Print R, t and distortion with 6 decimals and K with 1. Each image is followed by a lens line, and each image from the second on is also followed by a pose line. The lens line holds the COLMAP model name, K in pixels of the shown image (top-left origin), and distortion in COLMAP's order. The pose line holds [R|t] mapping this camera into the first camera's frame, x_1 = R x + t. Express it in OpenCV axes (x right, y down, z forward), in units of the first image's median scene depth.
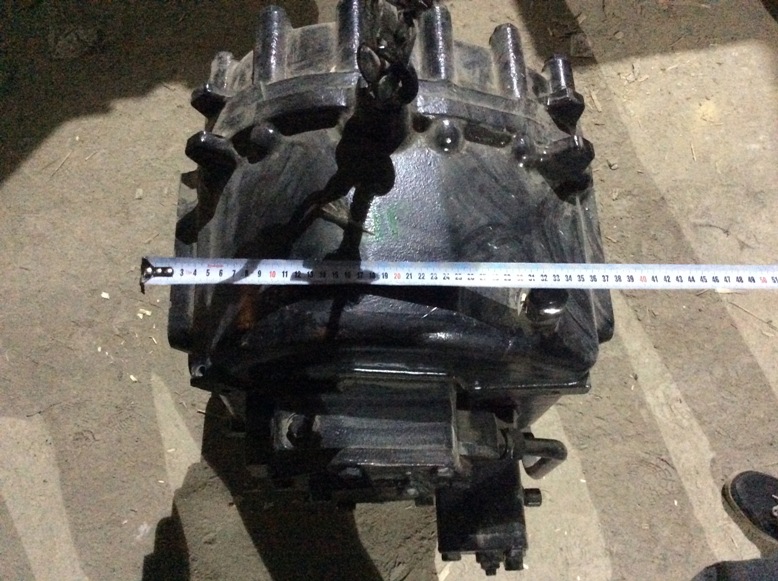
lens RADIAL K [[588.2, 0, 389.0], [0, 588.2, 290.5], [0, 0, 1]] dist [0.194819, -0.244526]
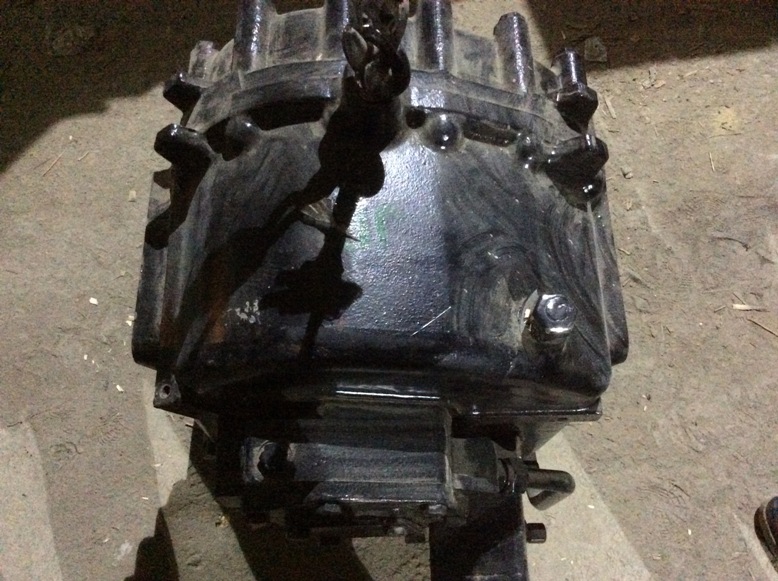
lens RADIAL K [[588.2, 0, 389.0], [0, 588.2, 290.5], [0, 0, 1]] dist [0.194819, -0.244526]
pose [[0.999769, 0.015966, -0.014368, 0.029460], [-0.016158, 0.999780, -0.013373, -0.007829], [0.014151, 0.013602, 0.999807, 0.098146]]
